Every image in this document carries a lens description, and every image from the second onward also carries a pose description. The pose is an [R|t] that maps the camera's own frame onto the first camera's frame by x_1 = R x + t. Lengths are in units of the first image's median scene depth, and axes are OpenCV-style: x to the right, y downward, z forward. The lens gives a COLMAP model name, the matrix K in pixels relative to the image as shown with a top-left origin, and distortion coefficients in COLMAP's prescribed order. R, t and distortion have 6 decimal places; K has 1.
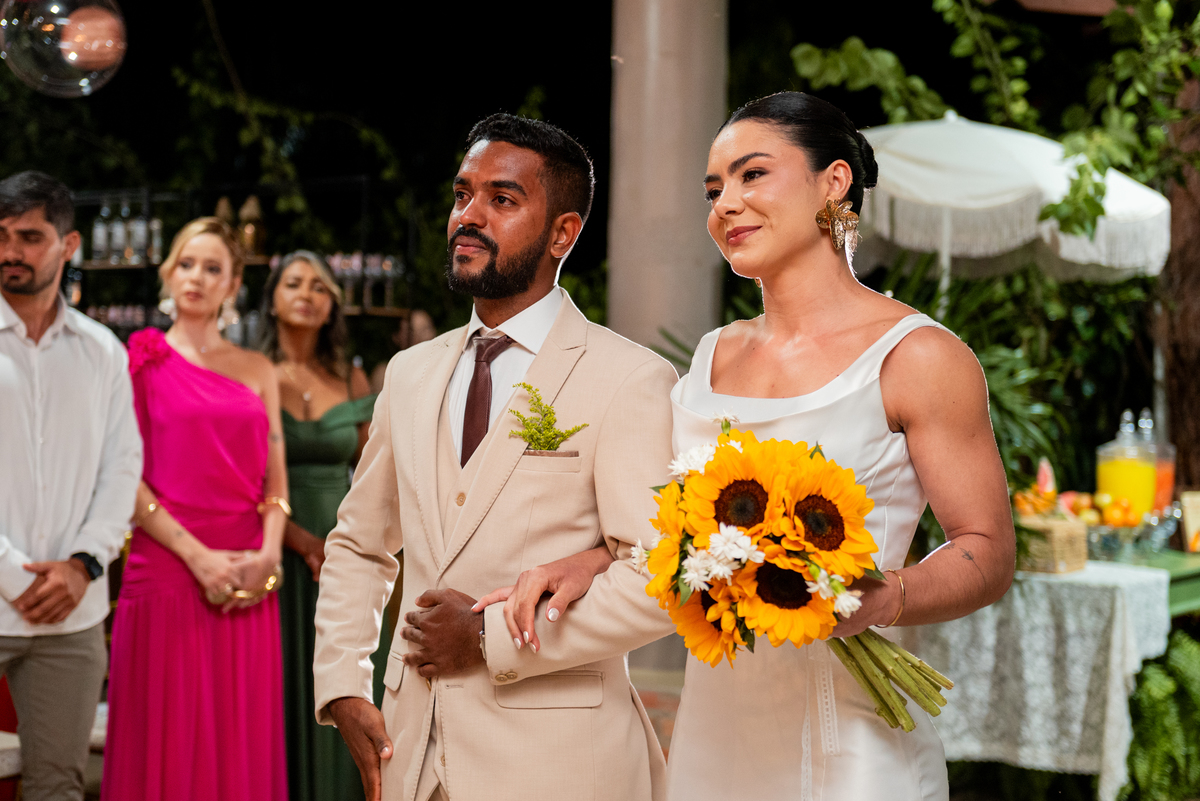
lens RADIAL K [[2057.9, 0, 596.2], [0, 2057.9, 426.2], [0, 0, 1]] dist [-0.016768, 0.000000]
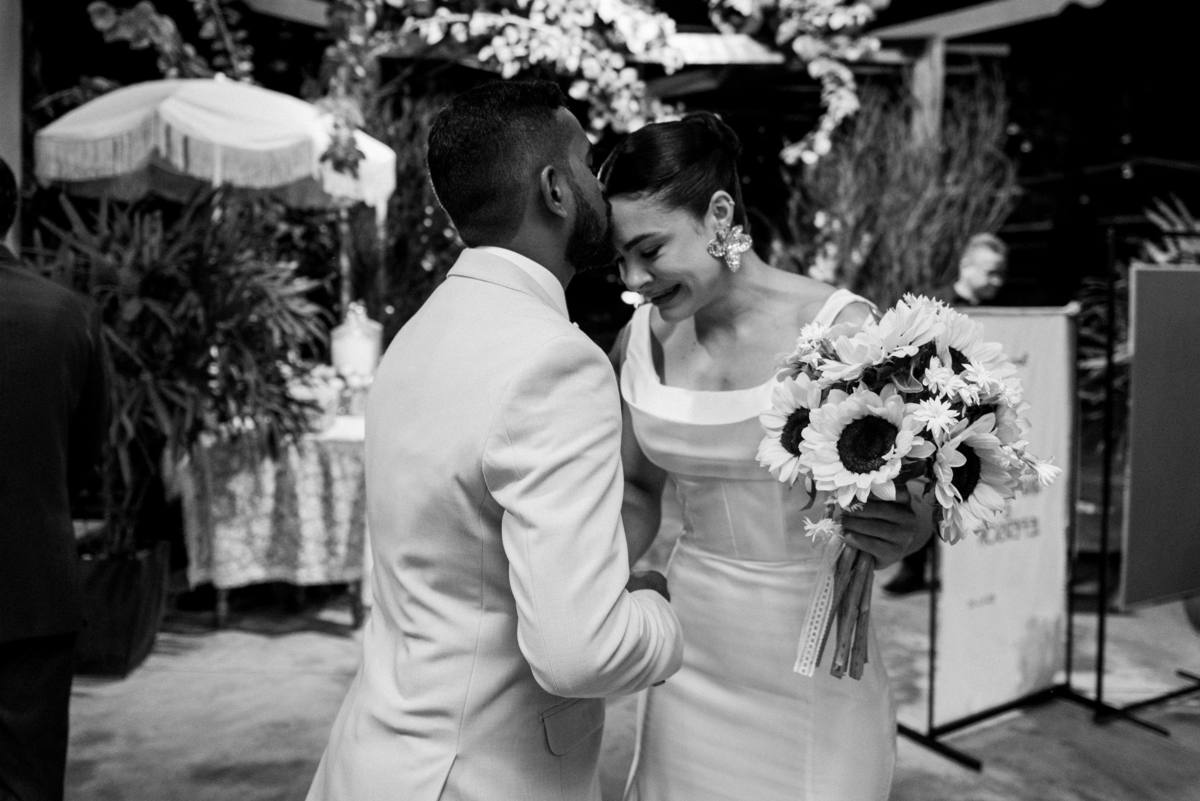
lens RADIAL K [[1047.6, 0, 623.8], [0, 1047.6, 291.1], [0, 0, 1]] dist [-0.005947, -0.018423]
pose [[0.802557, -0.023755, 0.596102, -0.017557], [0.015536, 0.999700, 0.018922, -0.028199], [-0.596373, -0.005926, 0.802686, 0.350438]]
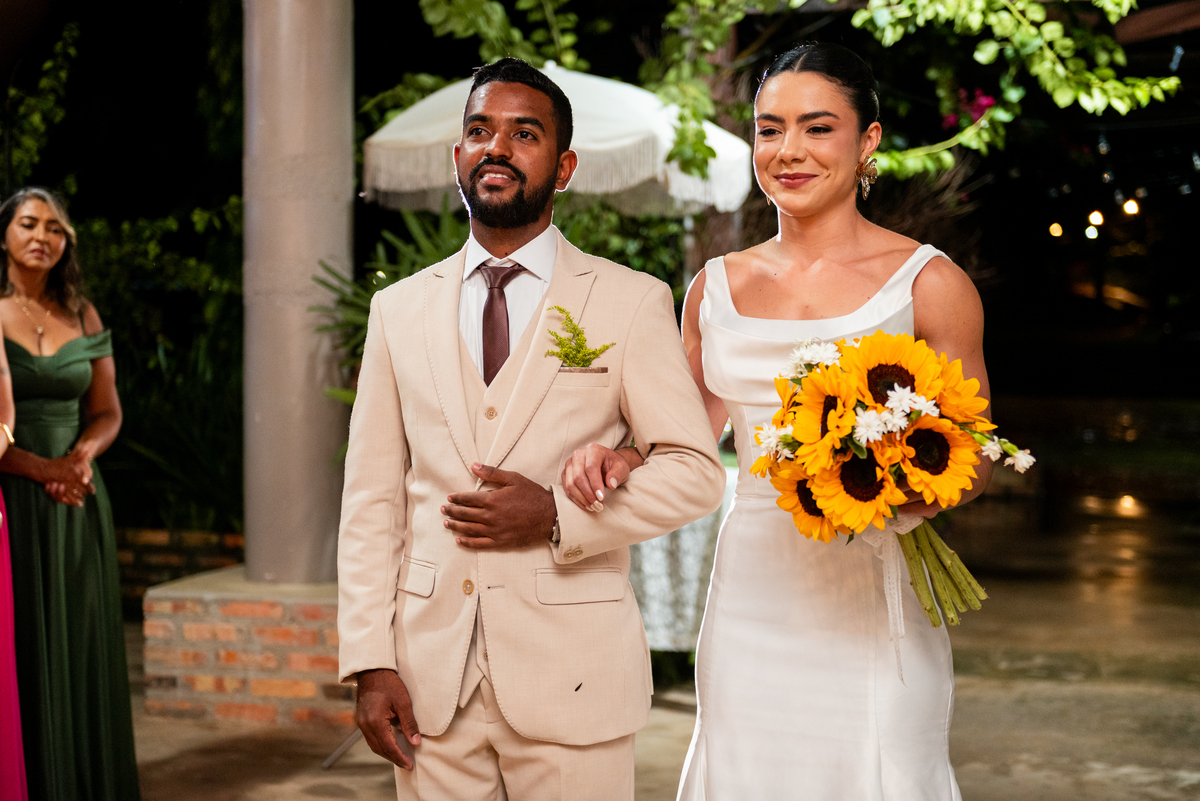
lens RADIAL K [[1932.7, 0, 623.1], [0, 1932.7, 467.0], [0, 0, 1]] dist [-0.013877, 0.000000]
pose [[0.938949, -0.043707, 0.341268, -0.161768], [0.024187, 0.997830, 0.061247, 0.000666], [-0.343205, -0.049254, 0.937968, 0.011744]]
